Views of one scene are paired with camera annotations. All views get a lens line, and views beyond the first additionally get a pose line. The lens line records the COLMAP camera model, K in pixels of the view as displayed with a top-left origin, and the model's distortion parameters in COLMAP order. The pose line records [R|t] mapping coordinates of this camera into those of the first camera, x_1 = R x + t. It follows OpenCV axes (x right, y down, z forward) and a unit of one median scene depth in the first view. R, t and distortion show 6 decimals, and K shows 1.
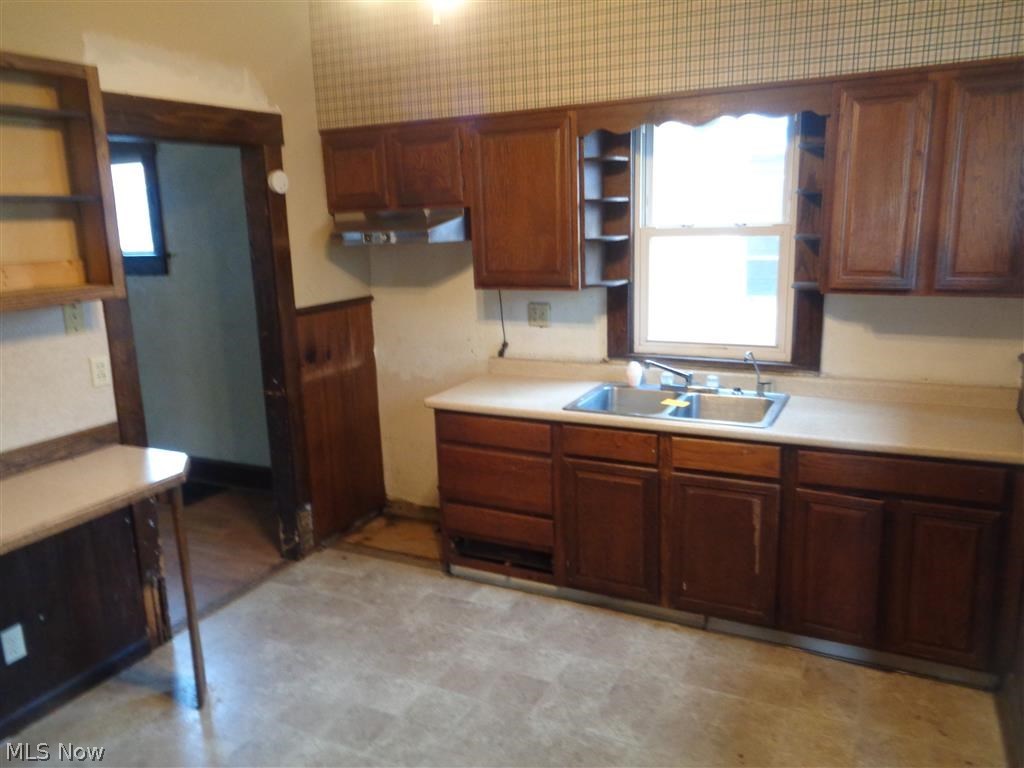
lens RADIAL K [[776.3, 0, 513.5], [0, 776.3, 382.7], [0, 0, 1]] dist [0.026165, -0.000213]
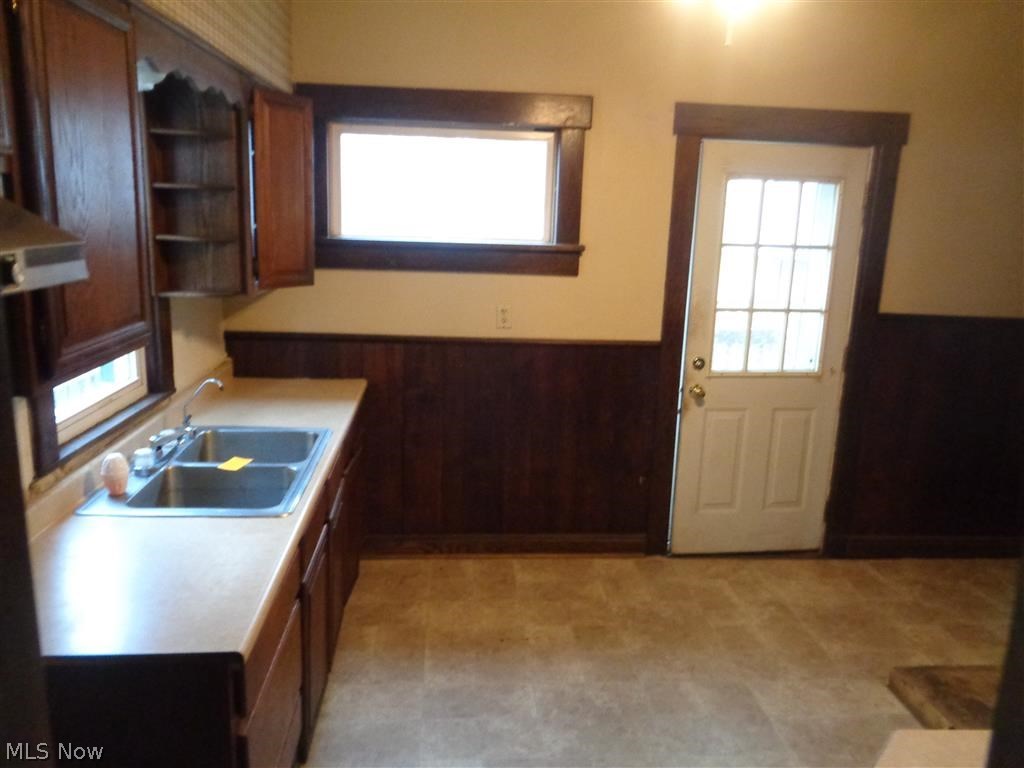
lens RADIAL K [[776.3, 0, 513.1], [0, 776.3, 382.5], [0, 0, 1]] dist [0.026165, -0.000213]
pose [[-0.522419, -0.170183, 0.835534, -0.640912], [0.163248, 0.941793, 0.293897, -0.262843], [-0.836916, 0.289936, -0.464228, 1.306837]]
